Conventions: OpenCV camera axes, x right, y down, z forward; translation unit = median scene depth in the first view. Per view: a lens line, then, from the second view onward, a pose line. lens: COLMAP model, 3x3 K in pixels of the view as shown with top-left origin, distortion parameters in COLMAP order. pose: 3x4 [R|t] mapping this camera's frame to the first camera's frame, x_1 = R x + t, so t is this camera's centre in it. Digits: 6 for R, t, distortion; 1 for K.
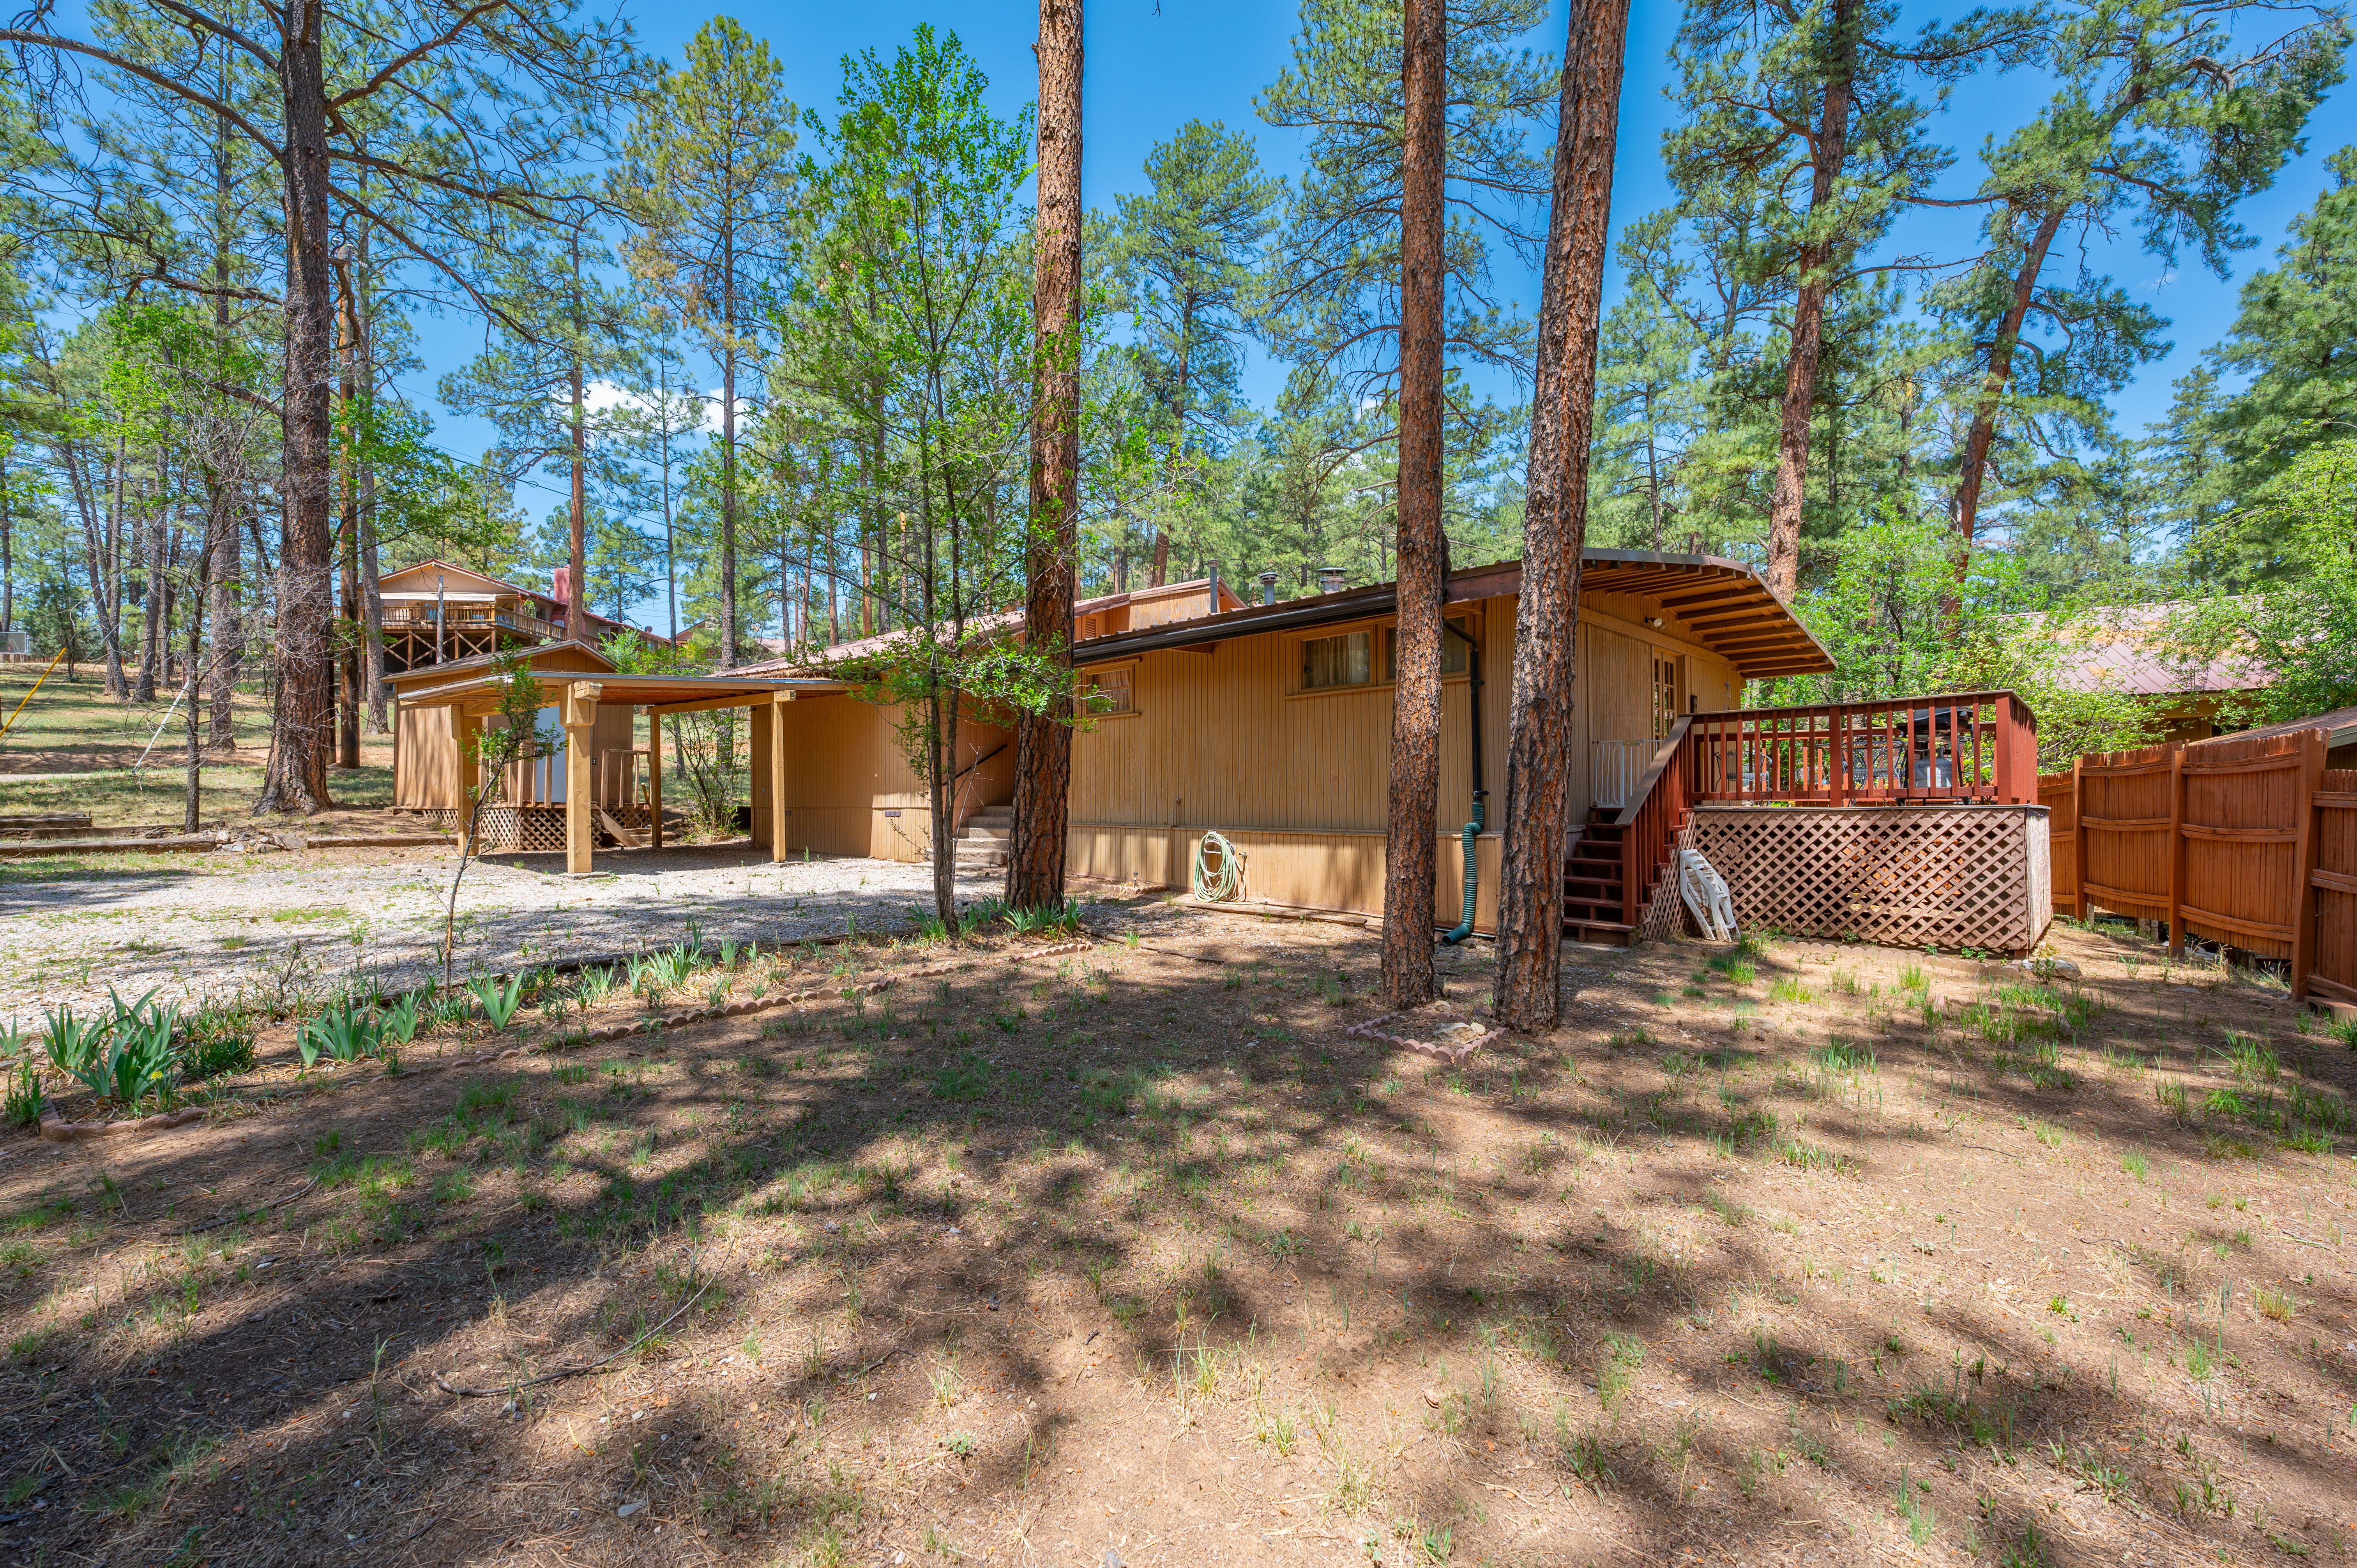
lens RADIAL K [[945.9, 0, 1178.5], [0, 945.9, 794.1], [0, 0, 1]] dist [-0.001671, 0.000282]
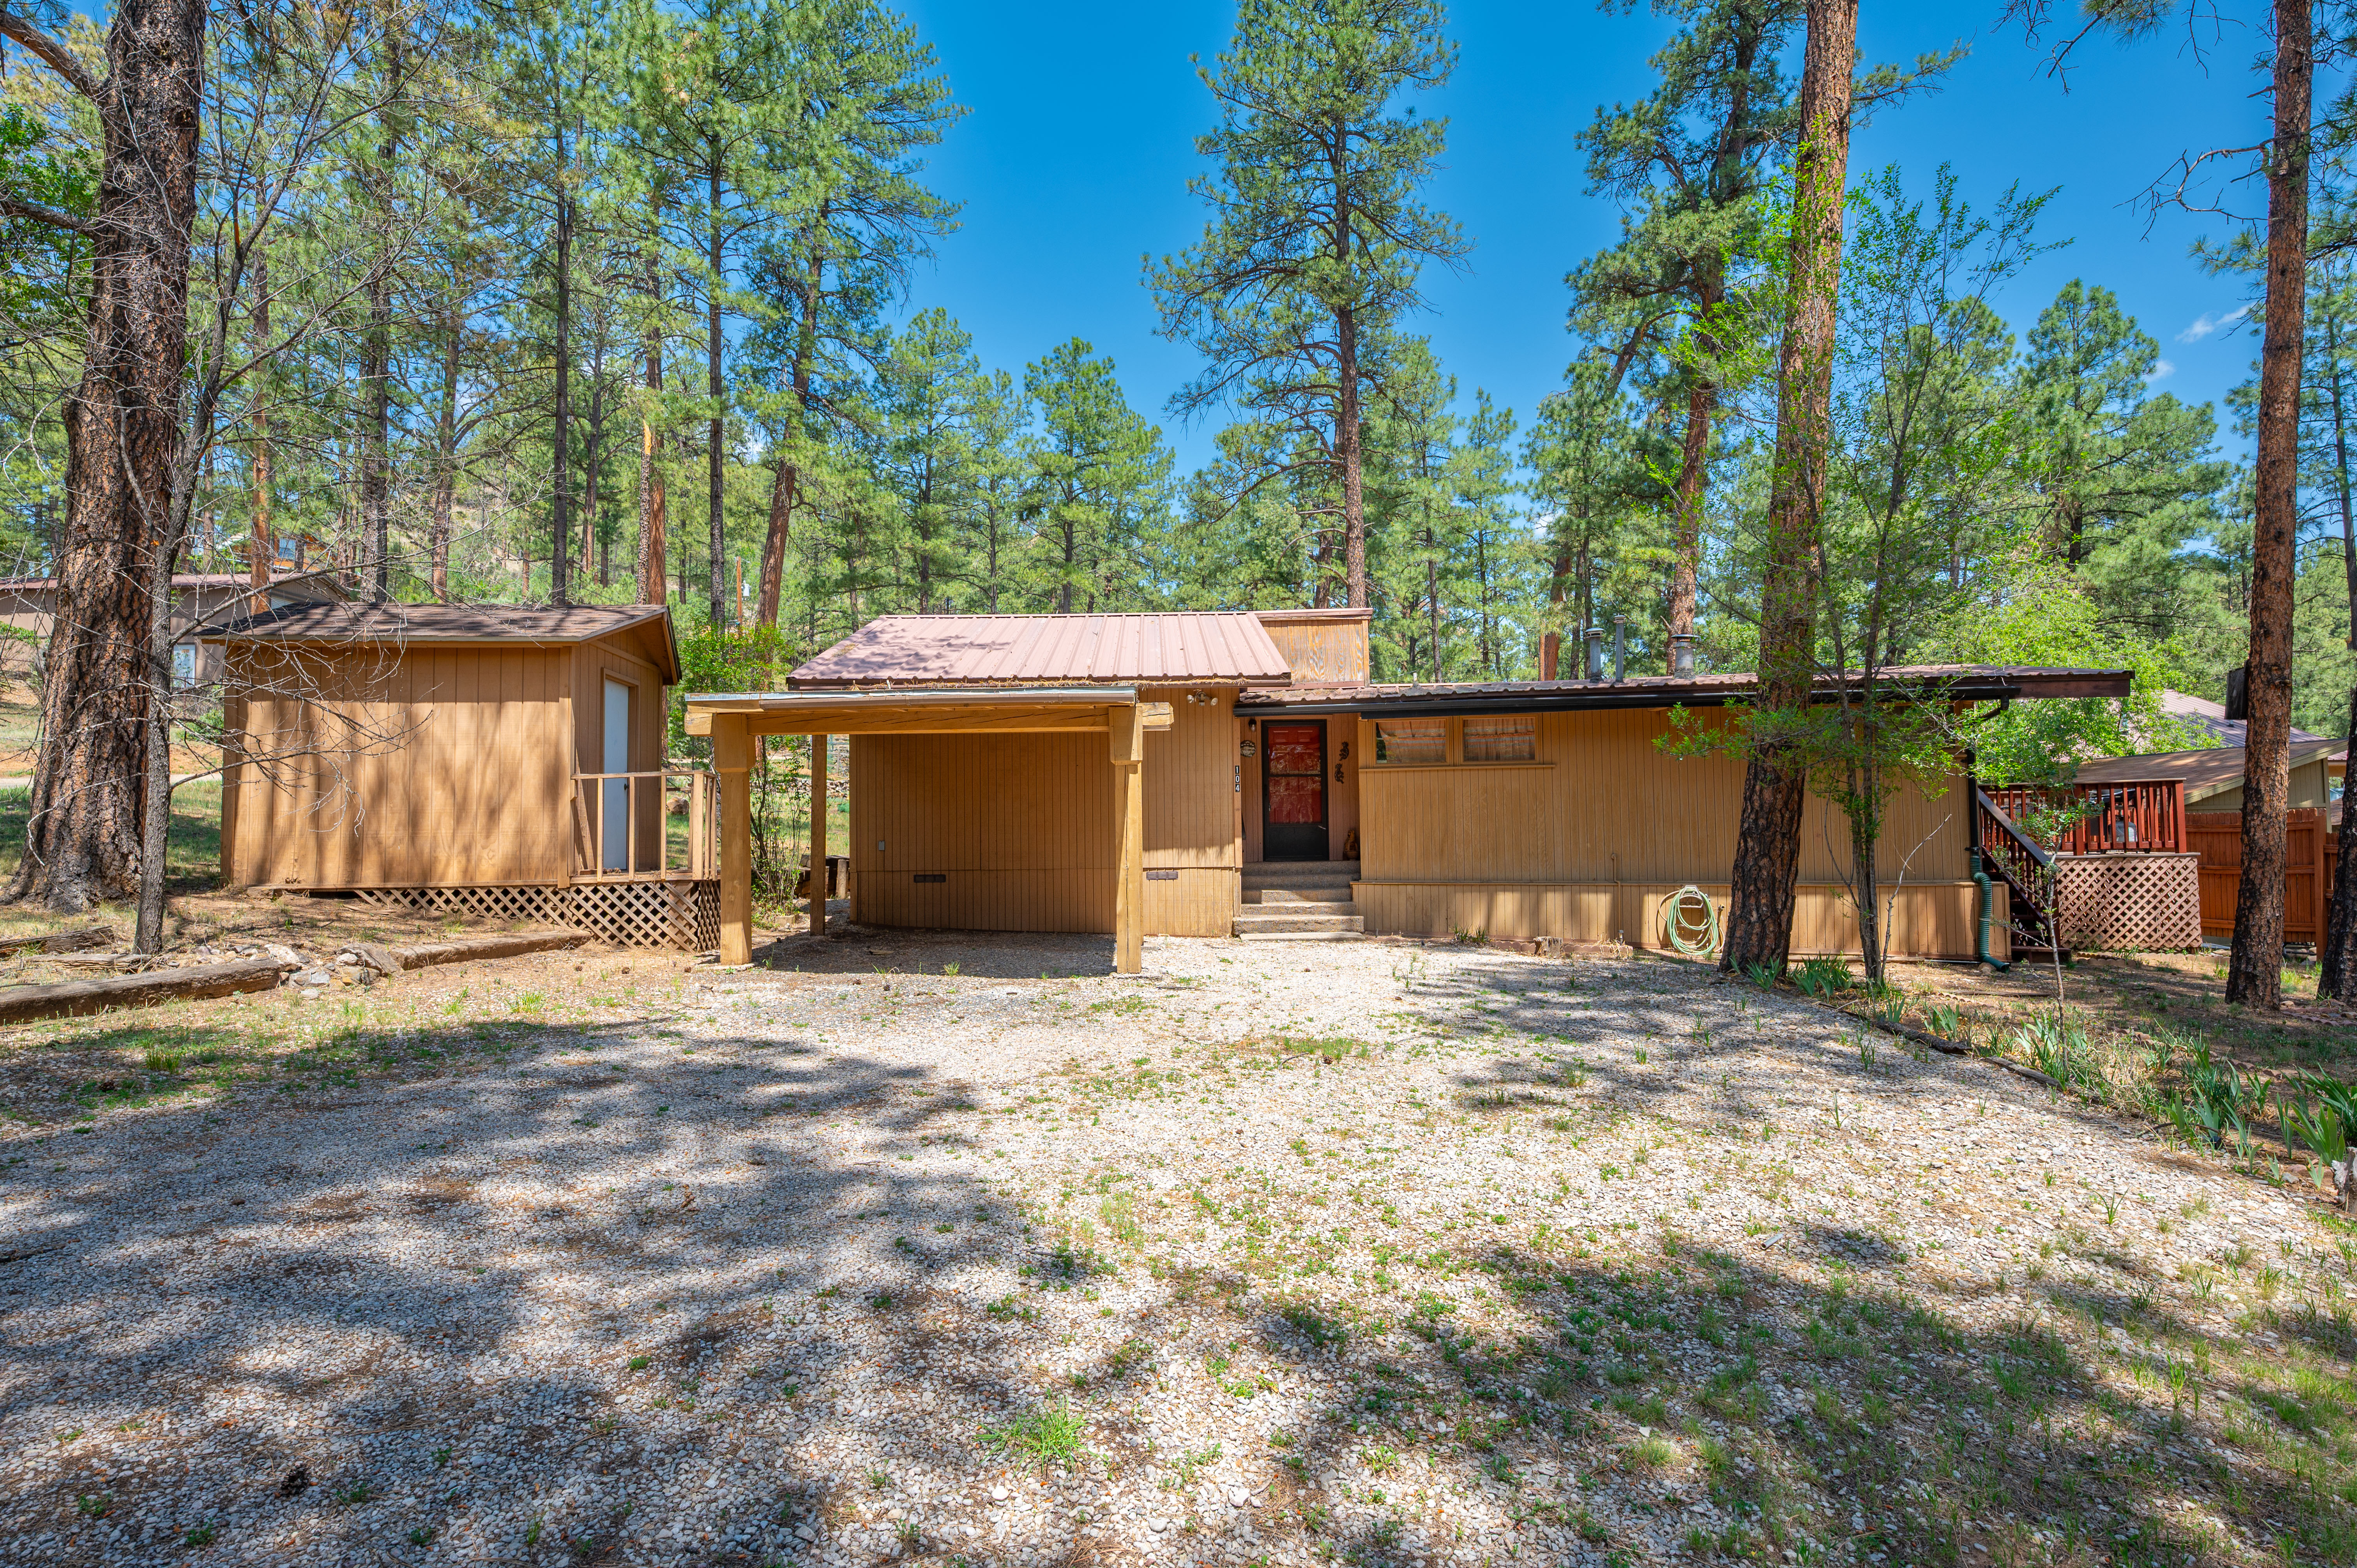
lens RADIAL K [[1179.1, 0, 1172.6], [0, 1179.1, 787.7], [0, 0, 1]] dist [-0.000629, 0.000112]
pose [[0.822389, 0.018740, 0.568617, -1.362247], [0.002242, 0.999343, -0.036178, -0.025996], [-0.568921, 0.031027, 0.821807, 0.311969]]
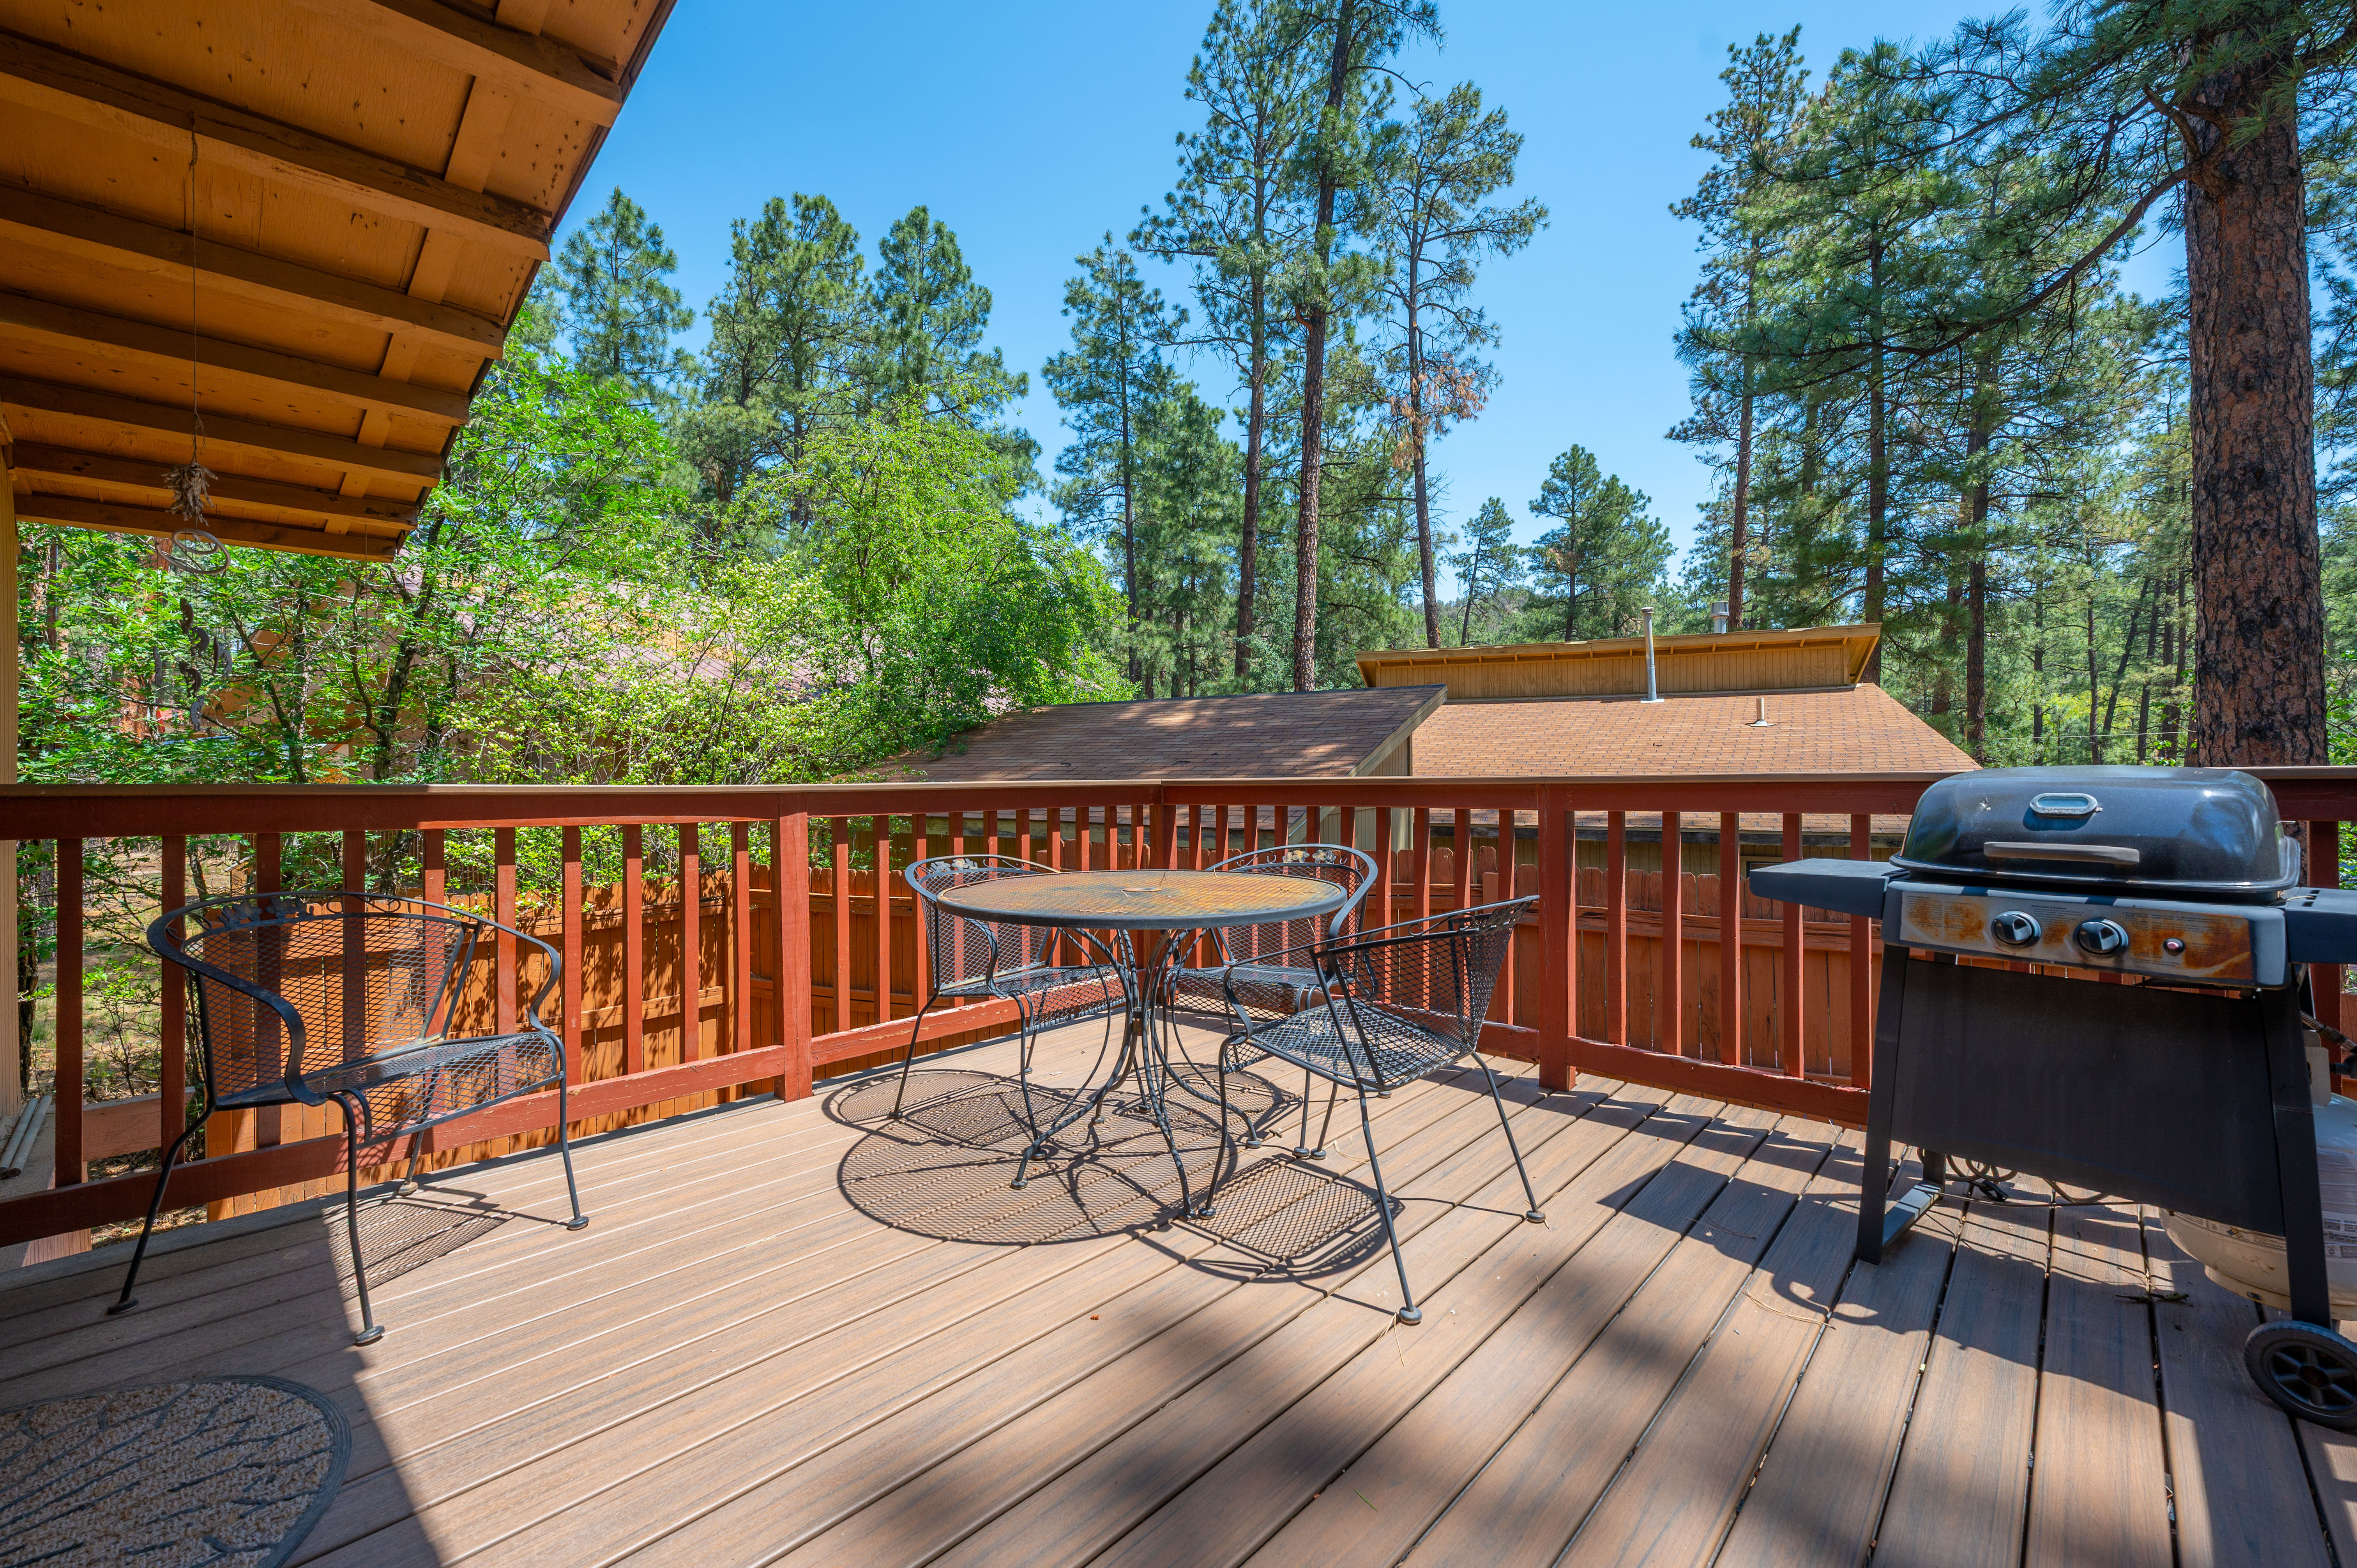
lens RADIAL K [[942.2, 0, 1162.9], [0, 942.2, 783.9], [0, 0, 1]] dist [0.000372, 0.000162]
pose [[0.005427, 0.004850, 0.999974, 0.686026], [0.012579, 0.999909, -0.004918, -0.034189], [-0.999906, 0.012605, 0.005365, 1.155006]]
